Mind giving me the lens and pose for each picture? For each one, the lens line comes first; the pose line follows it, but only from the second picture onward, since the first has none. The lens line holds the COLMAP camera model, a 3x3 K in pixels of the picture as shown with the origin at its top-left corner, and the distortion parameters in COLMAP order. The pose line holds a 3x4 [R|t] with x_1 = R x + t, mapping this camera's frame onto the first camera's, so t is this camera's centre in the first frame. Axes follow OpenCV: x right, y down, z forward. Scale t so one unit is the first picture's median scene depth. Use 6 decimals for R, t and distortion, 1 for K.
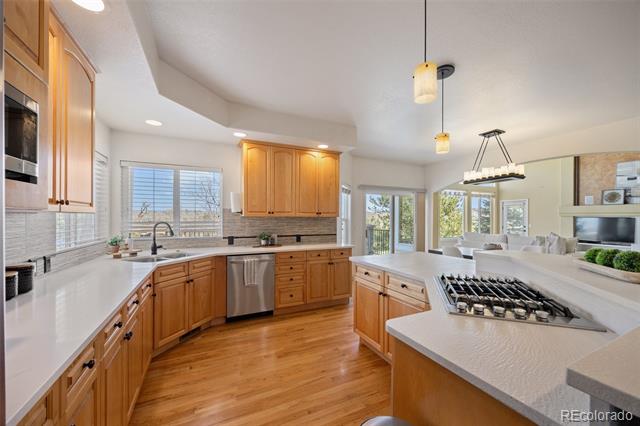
lens RADIAL K [[248.0, 0, 320.8], [0, 248.0, 217.7], [0, 0, 1]] dist [-0.004072, -0.000956]
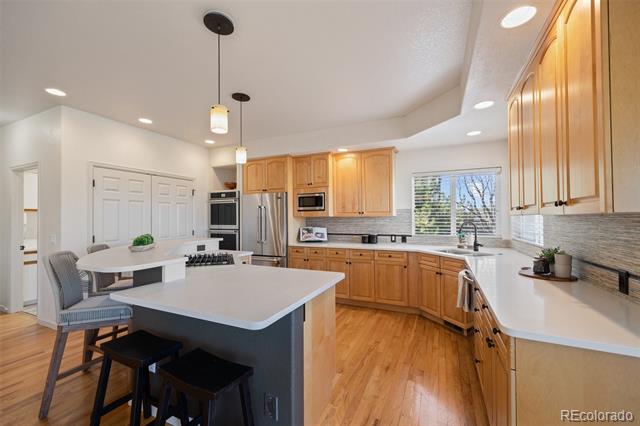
lens RADIAL K [[261.6, 0, 320.1], [0, 261.6, 213.8], [0, 0, 1]] dist [-0.000415, -0.000024]
pose [[-0.770156, -0.006688, -0.637820, 0.707292], [0.001937, 0.999916, -0.012824, -0.003571], [0.637852, -0.011112, -0.770079, 1.684228]]
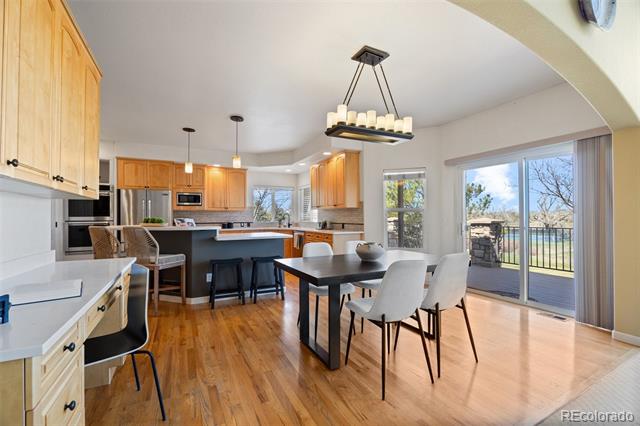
lens RADIAL K [[278.8, 0, 320.5], [0, 278.8, 213.9], [0, 0, 1]] dist [-0.000142, -0.000009]
pose [[0.029056, -0.011109, -0.999516, 1.764427], [0.003070, 0.999935, -0.011024, 0.041168], [0.999573, -0.002748, 0.029089, 1.489557]]
